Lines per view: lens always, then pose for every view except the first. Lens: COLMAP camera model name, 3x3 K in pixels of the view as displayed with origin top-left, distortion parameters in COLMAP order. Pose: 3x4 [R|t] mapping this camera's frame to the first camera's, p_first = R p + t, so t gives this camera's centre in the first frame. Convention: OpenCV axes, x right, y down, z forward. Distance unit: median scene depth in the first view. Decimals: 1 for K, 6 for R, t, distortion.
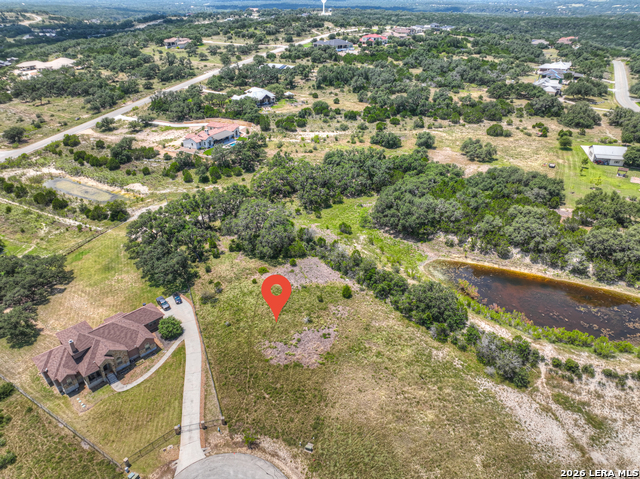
lens RADIAL K [[449.1, 0, 318.9], [0, 449.1, 228.9], [0, 0, 1]] dist [-0.010922, 0.027430]
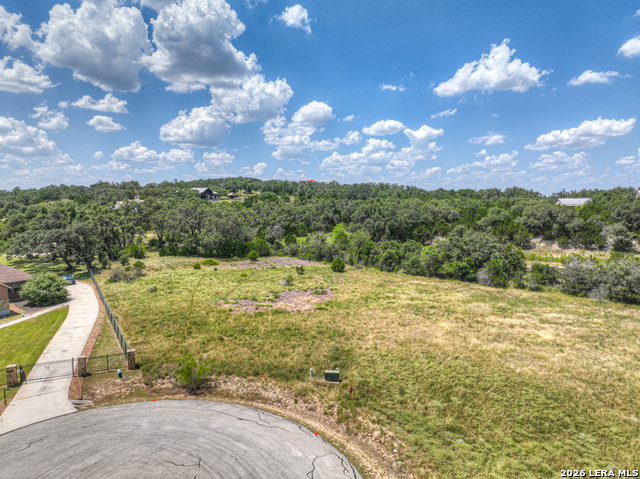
lens RADIAL K [[449.1, 0, 318.9], [0, 449.1, 228.9], [0, 0, 1]] dist [-0.010922, 0.027430]
pose [[0.988522, -0.017700, 0.150034, -0.055819], [0.077444, 0.912073, -0.402649, 0.300607], [-0.129715, 0.409646, 0.902975, 0.309222]]
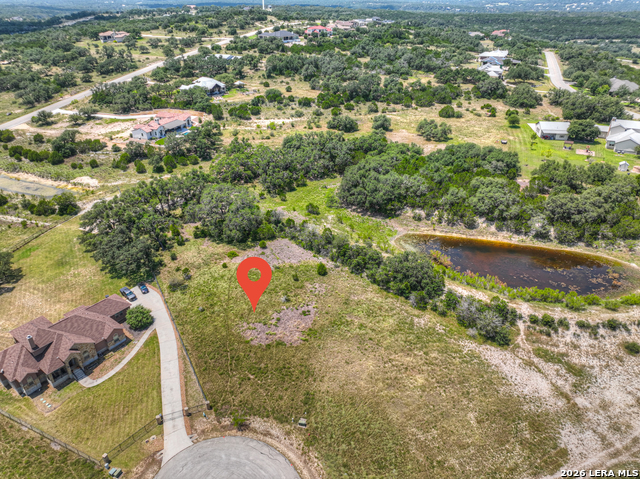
lens RADIAL K [[449.1, 0, 318.9], [0, 449.1, 228.9], [0, 0, 1]] dist [-0.010922, 0.027430]
pose [[0.992429, -0.056635, 0.108982, -0.038427], [0.056367, 0.998395, 0.005543, 0.039123], [-0.109121, 0.000642, 0.994028, 0.022679]]
